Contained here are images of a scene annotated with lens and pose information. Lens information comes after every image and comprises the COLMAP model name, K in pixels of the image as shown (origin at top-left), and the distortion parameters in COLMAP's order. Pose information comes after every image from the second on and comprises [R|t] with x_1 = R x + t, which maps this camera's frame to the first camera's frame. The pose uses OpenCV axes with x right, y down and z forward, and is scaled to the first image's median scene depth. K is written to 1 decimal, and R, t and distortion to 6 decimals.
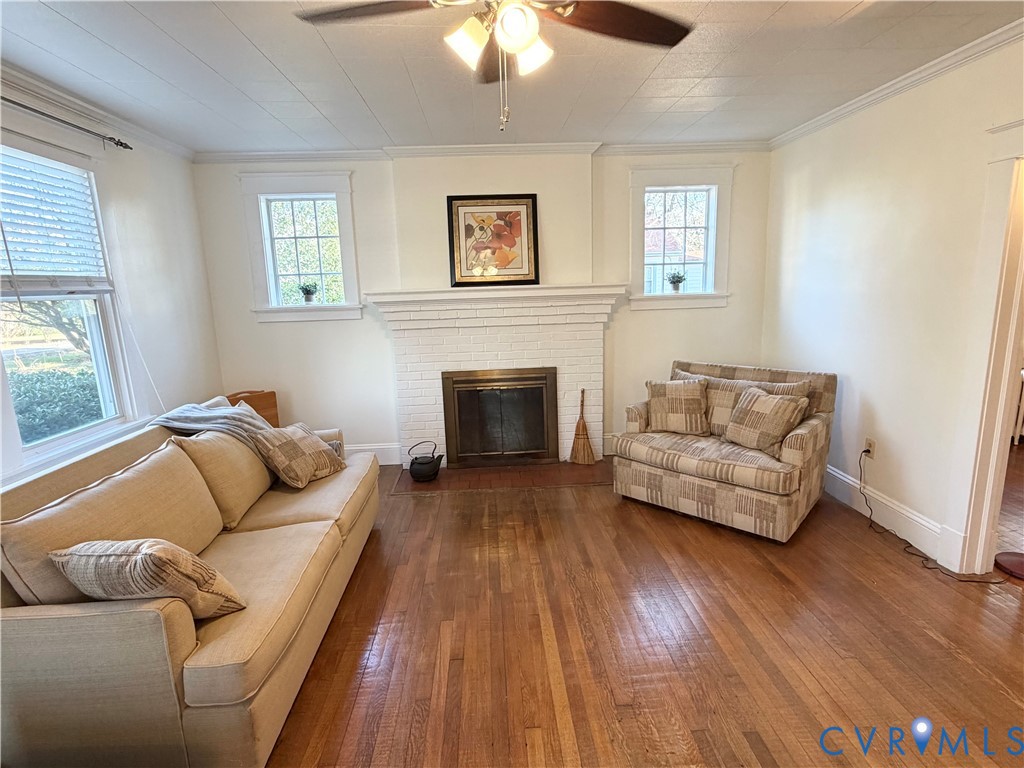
lens RADIAL K [[514.8, 0, 513.1], [0, 514.8, 386.3], [0, 0, 1]] dist [-0.012859, 0.000942]
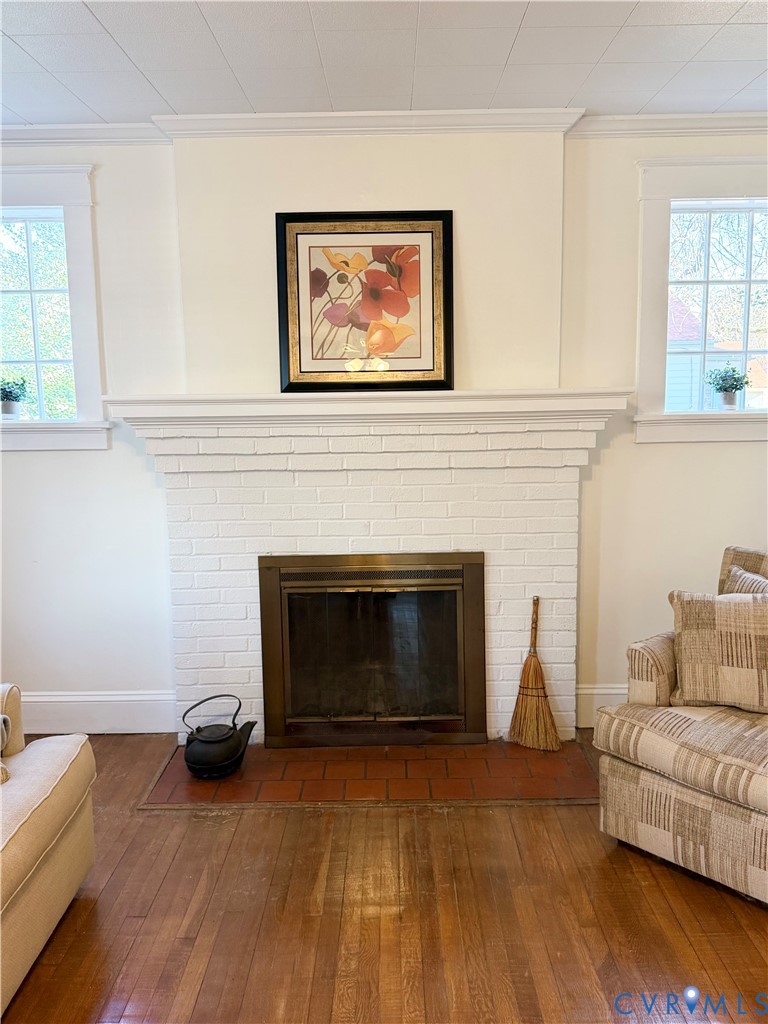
lens RADIAL K [[808.5, 0, 383.7], [0, 808.5, 512.2], [0, 0, 1]] dist [0.040357, -0.039470]
pose [[0.998056, 0.024459, -0.057322, 0.032045], [-0.027128, 0.998560, -0.046271, -0.039815], [0.056108, 0.047736, 0.997283, 0.213891]]
